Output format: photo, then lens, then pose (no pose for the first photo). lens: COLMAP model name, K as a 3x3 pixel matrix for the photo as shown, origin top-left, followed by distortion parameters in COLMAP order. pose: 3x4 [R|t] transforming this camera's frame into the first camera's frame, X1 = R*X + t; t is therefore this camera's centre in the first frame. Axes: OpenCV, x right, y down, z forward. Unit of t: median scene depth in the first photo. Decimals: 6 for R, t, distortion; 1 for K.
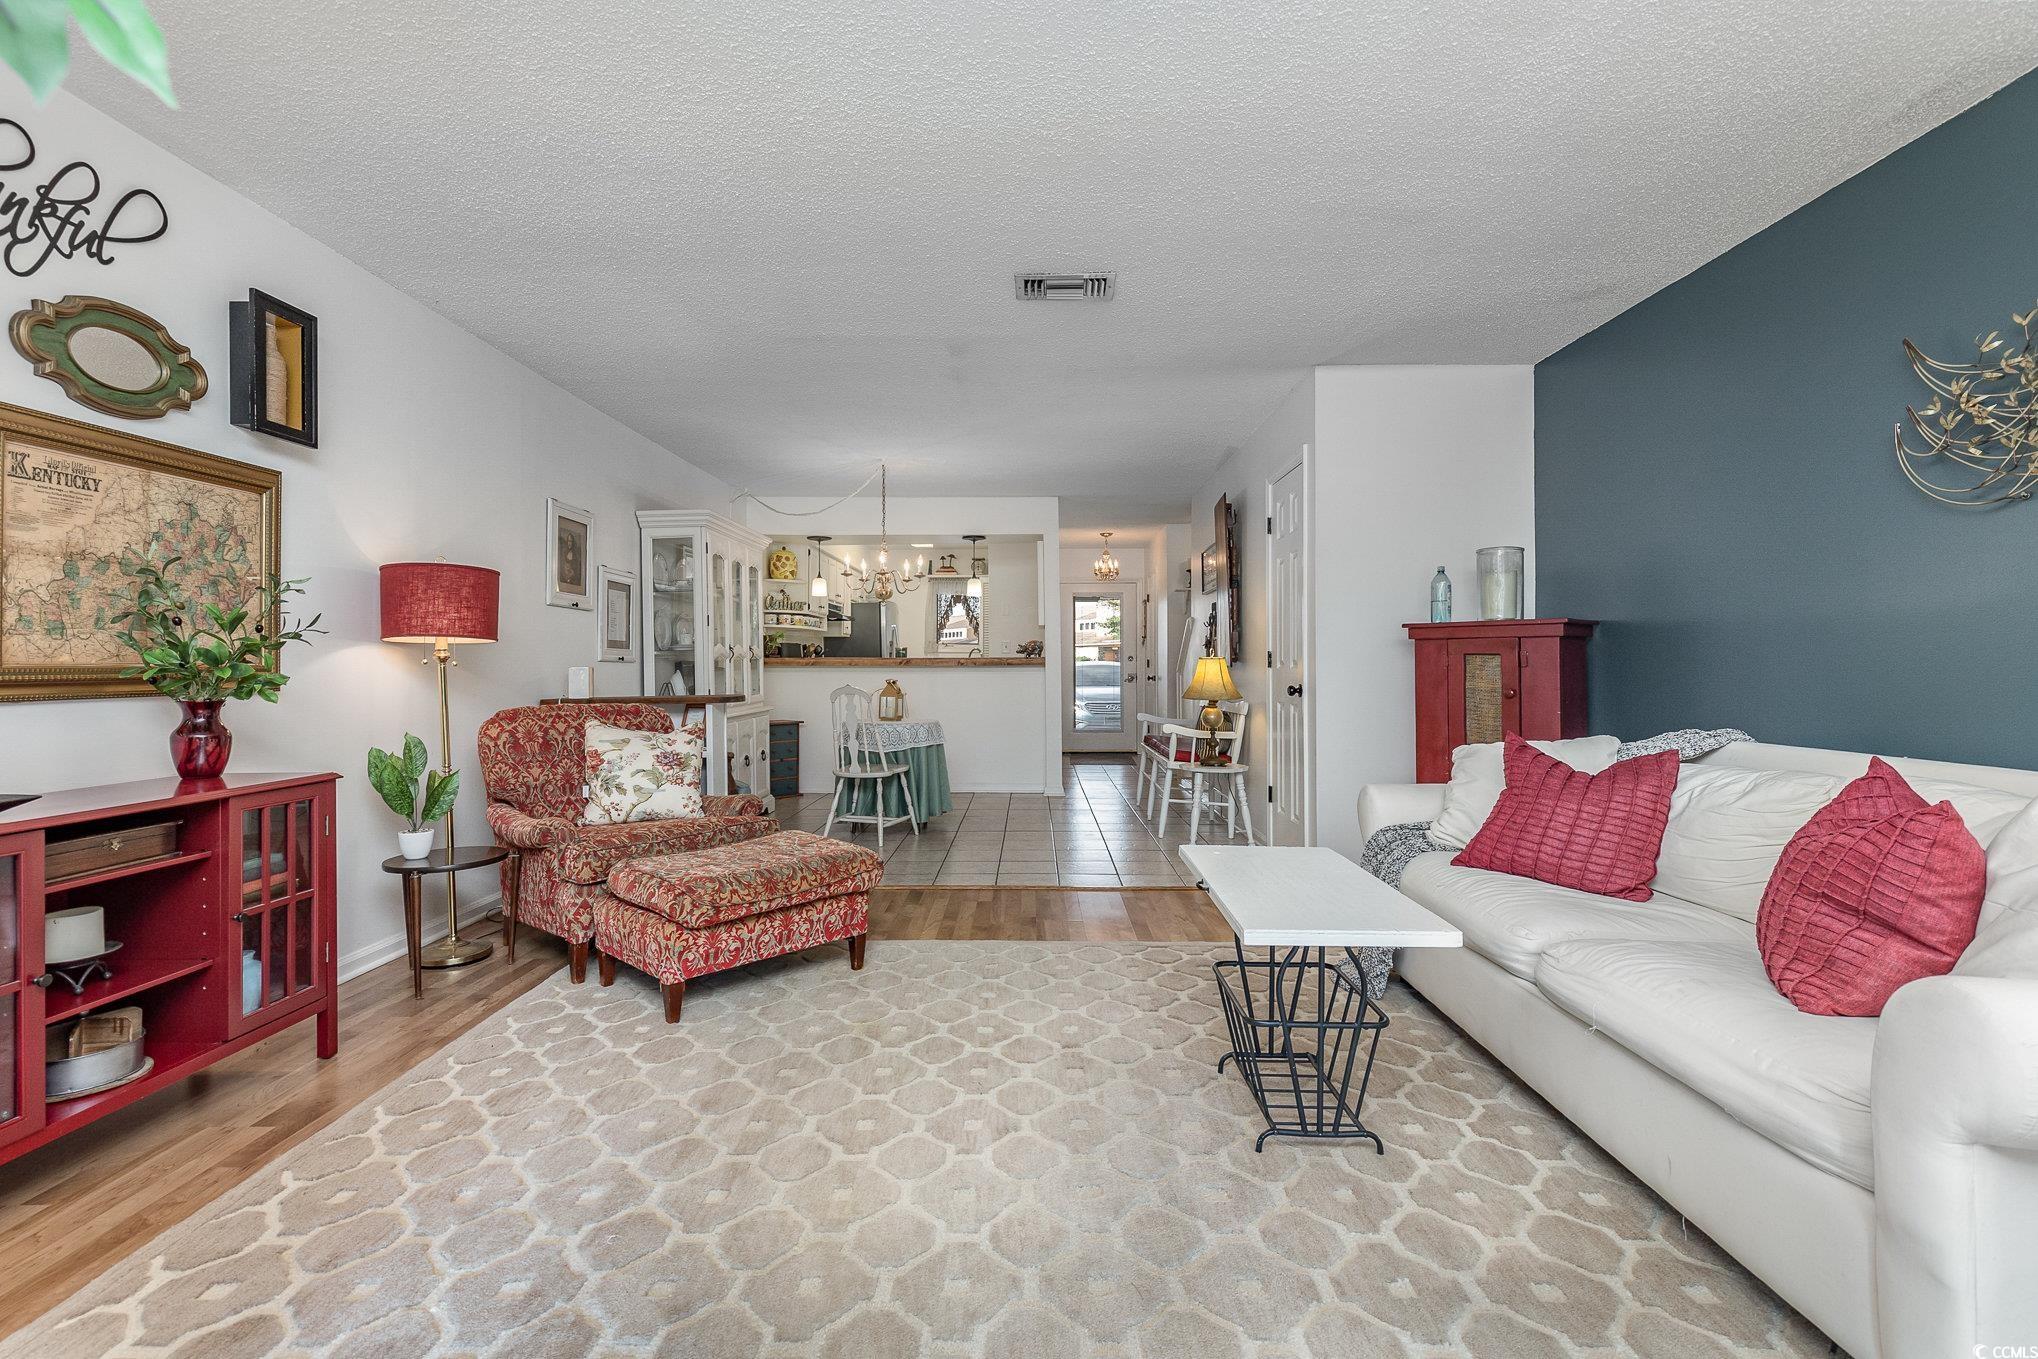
lens RADIAL K [[925.0, 0, 1019.0], [0, 925.0, 676.7], [0, 0, 1]] dist [0.010284, -0.001566]
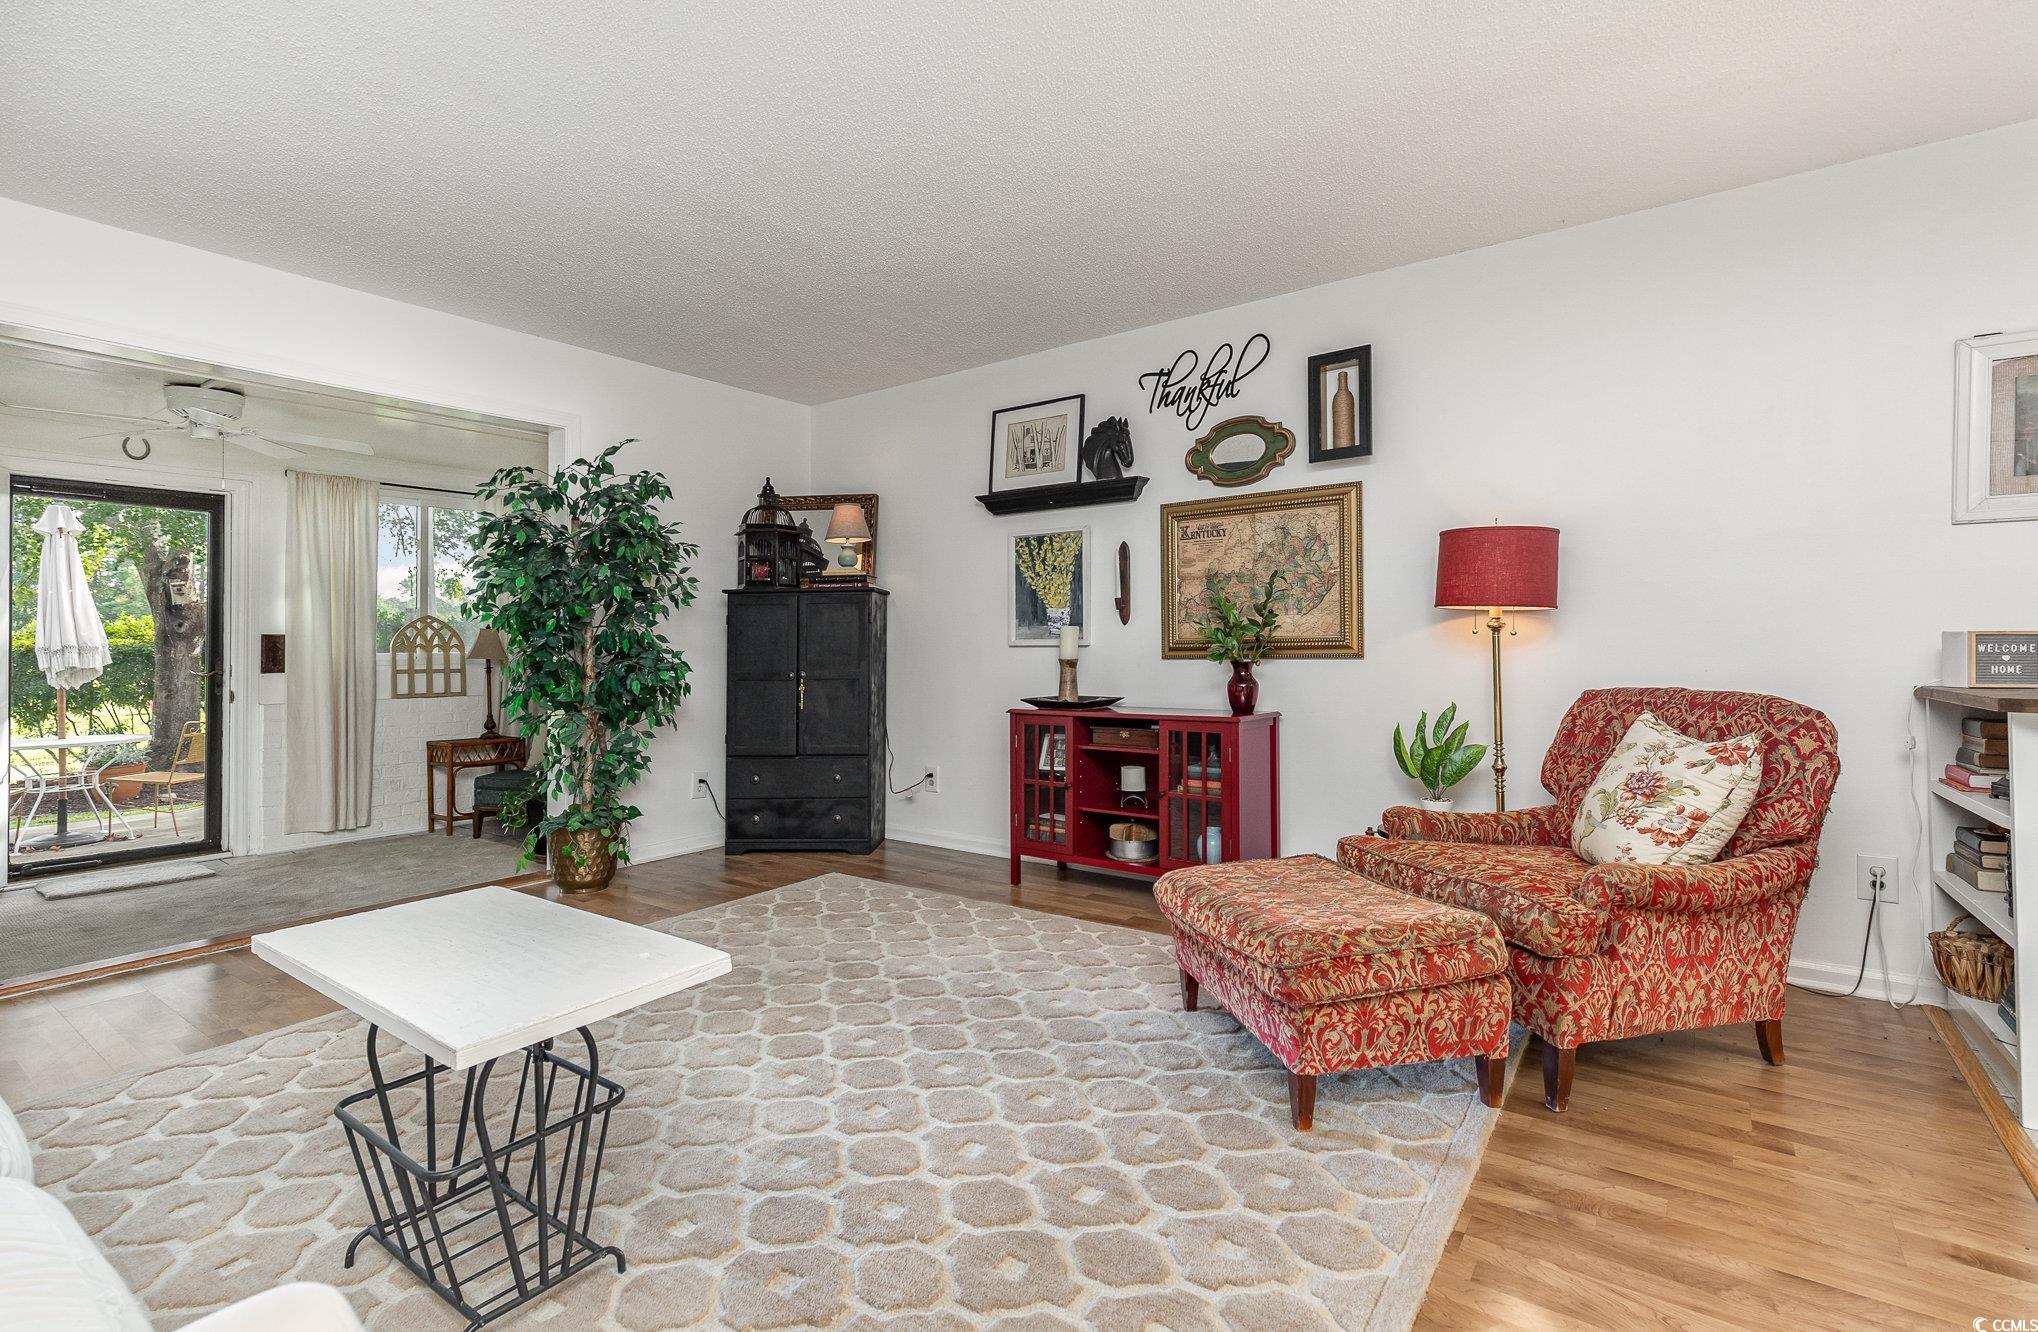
lens RADIAL K [[929.2, 0, 1020.8], [0, 929.2, 649.6], [0, 0, 1]] dist [0.013017, 0.000069]
pose [[-0.582606, 0.014838, -0.812619, 0.580694], [0.004382, 0.999876, 0.015116, -0.018866], [0.812743, 0.005246, -0.582599, 1.623264]]
